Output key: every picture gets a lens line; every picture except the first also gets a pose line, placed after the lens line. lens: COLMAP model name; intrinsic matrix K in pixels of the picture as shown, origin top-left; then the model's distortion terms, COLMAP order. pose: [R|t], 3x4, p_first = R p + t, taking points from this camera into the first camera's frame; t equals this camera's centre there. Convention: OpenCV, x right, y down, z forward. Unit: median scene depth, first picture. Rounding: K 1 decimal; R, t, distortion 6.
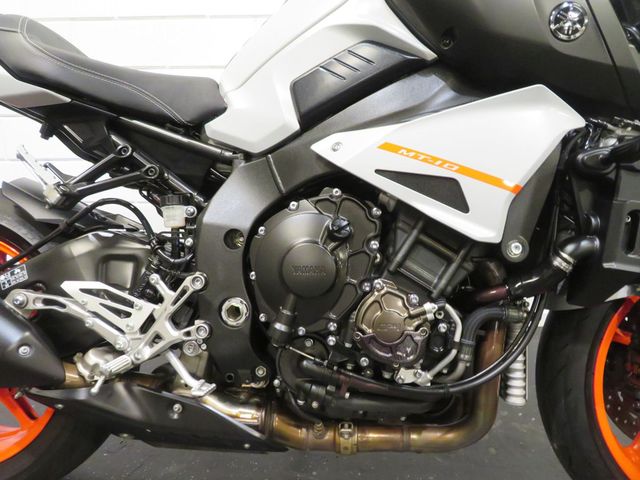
lens RADIAL K [[464.4, 0, 318.3], [0, 464.4, 248.6], [0, 0, 1]] dist [0.004679, -0.000212]
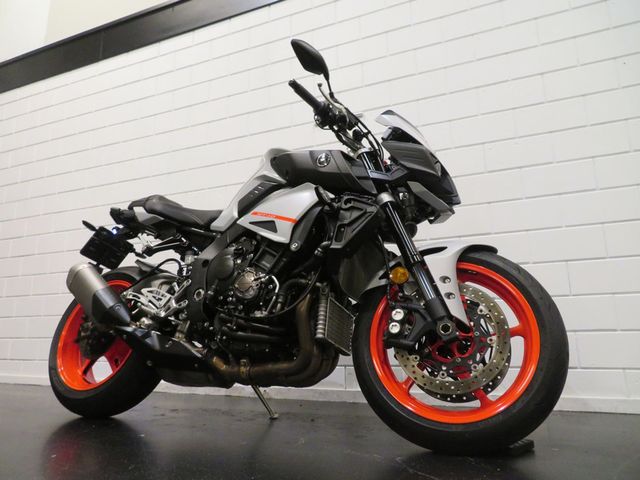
lens RADIAL K [[464.4, 0, 318.3], [0, 464.4, 248.6], [0, 0, 1]] dist [0.004679, -0.000212]
pose [[0.931899, -0.070678, -0.355765, 1.279294], [-0.095819, 0.898019, -0.429396, 0.934884], [0.349832, 0.434243, 0.830091, -0.802967]]
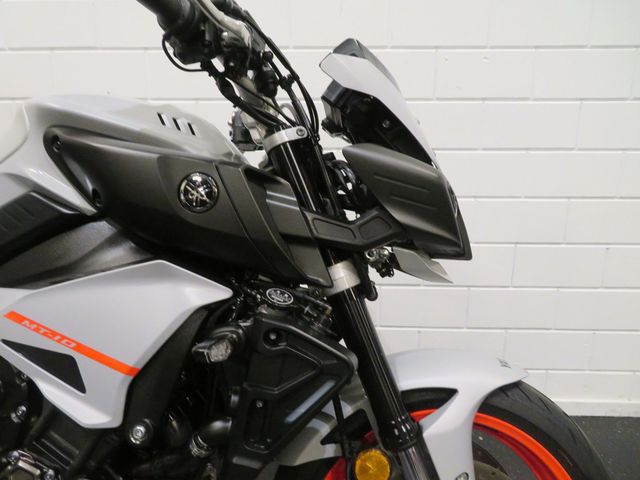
lens RADIAL K [[464.4, 0, 318.3], [0, 464.4, 248.6], [0, 0, 1]] dist [0.004679, -0.000212]
pose [[0.999697, 0.023200, -0.008241, 0.748212], [-0.023555, 0.998667, -0.045932, -0.317445], [0.007165, 0.046112, 0.998911, 0.059505]]
